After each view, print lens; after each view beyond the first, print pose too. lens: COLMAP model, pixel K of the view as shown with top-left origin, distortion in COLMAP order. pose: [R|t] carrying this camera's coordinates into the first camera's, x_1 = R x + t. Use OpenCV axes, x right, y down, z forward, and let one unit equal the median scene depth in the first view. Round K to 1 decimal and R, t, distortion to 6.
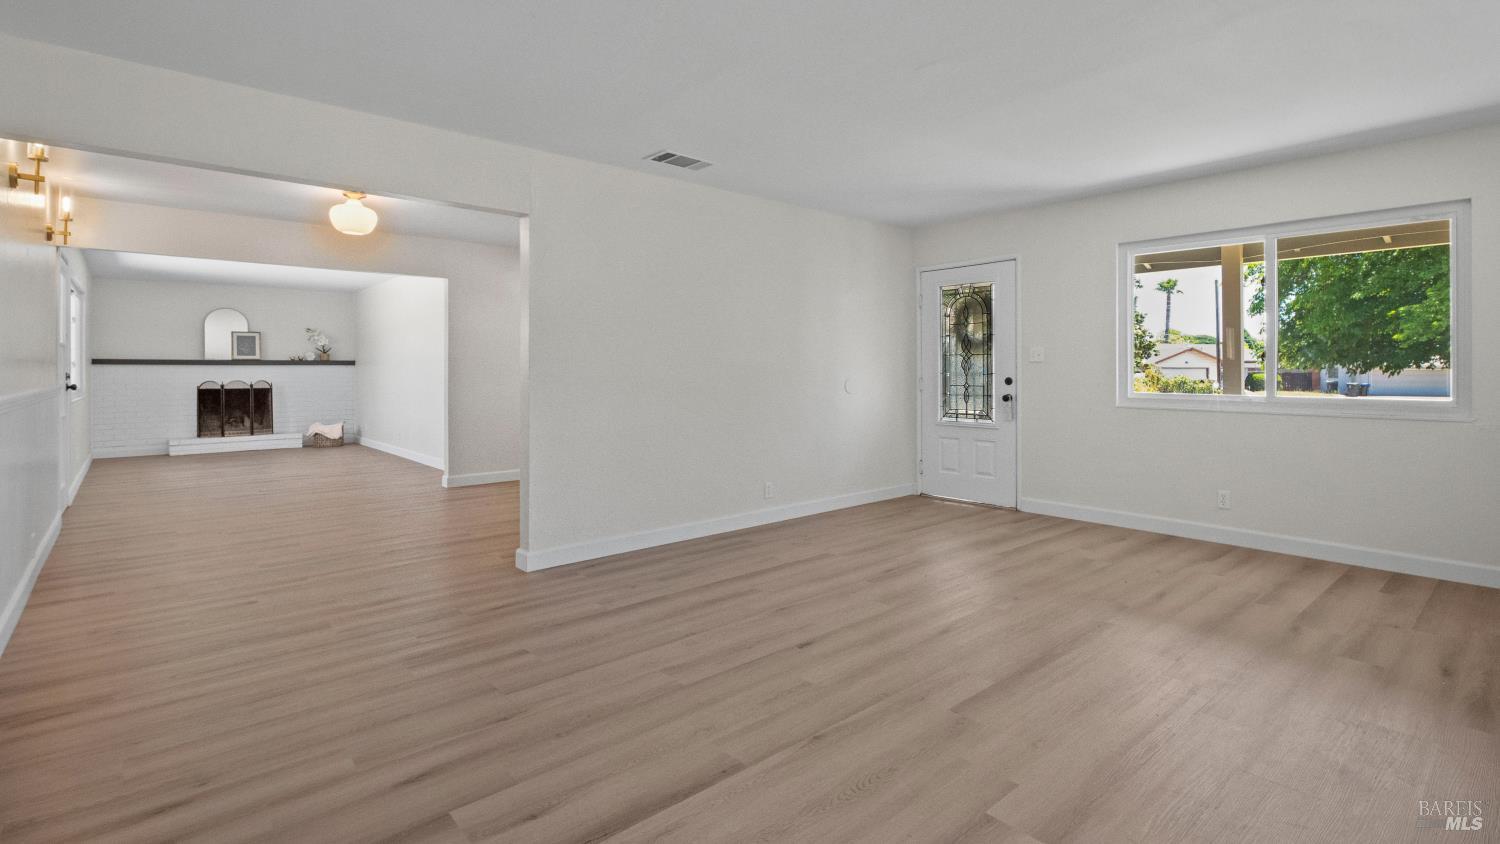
lens RADIAL K [[690.0, 0, 739.8], [0, 690.0, 428.0], [0, 0, 1]] dist [0.002519, 0.000085]
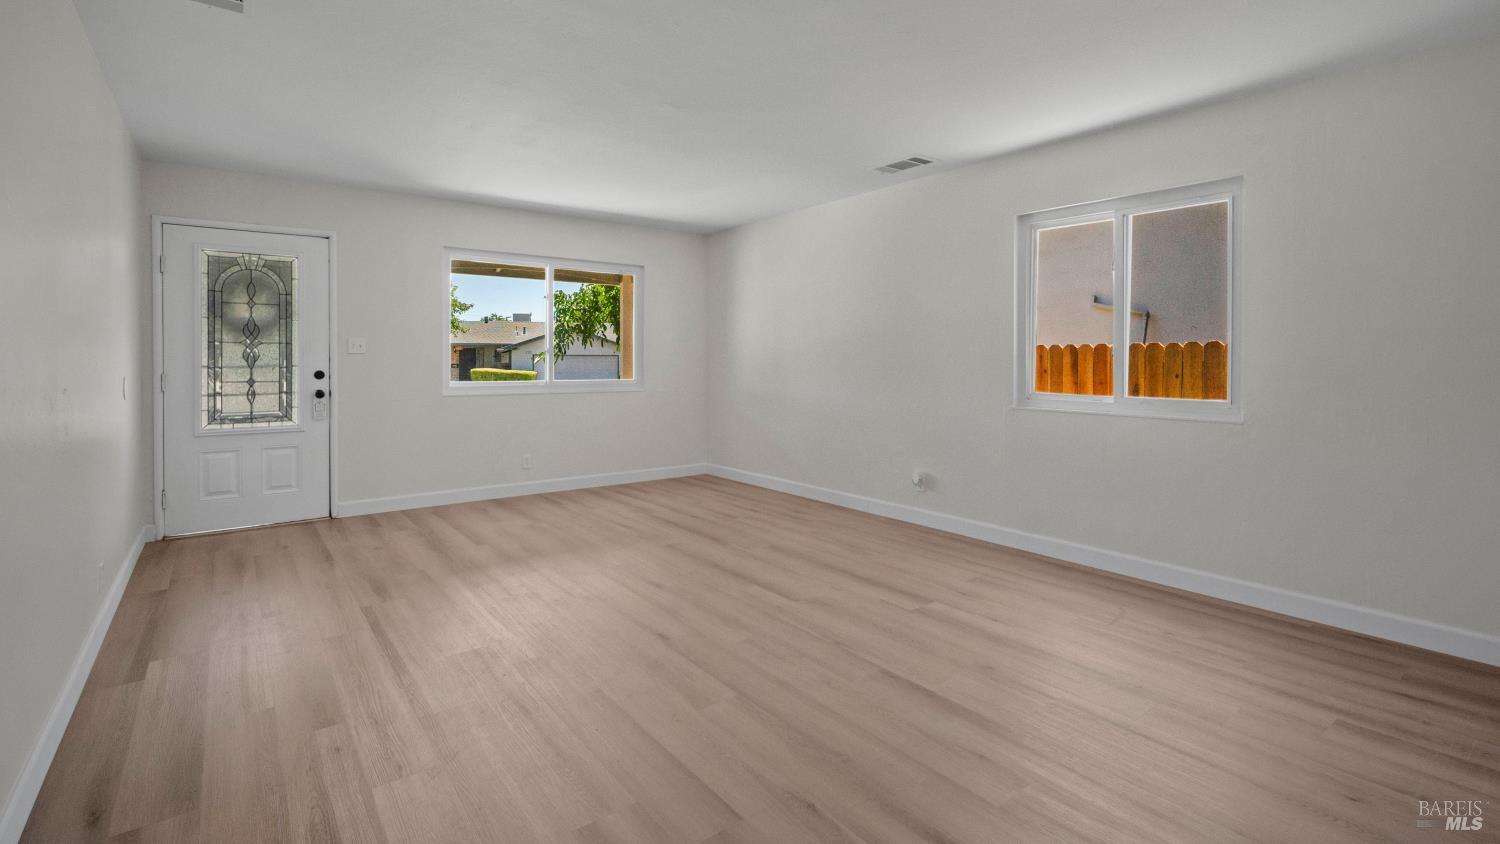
lens RADIAL K [[690.0, 0, 741.3], [0, 690.0, 416.3], [0, 0, 1]] dist [0.002519, 0.000085]
pose [[0.062683, -0.082034, 0.994656, -0.455795], [0.081626, 0.993699, 0.076811, -0.038965], [-0.994690, 0.076375, 0.068984, 0.409107]]
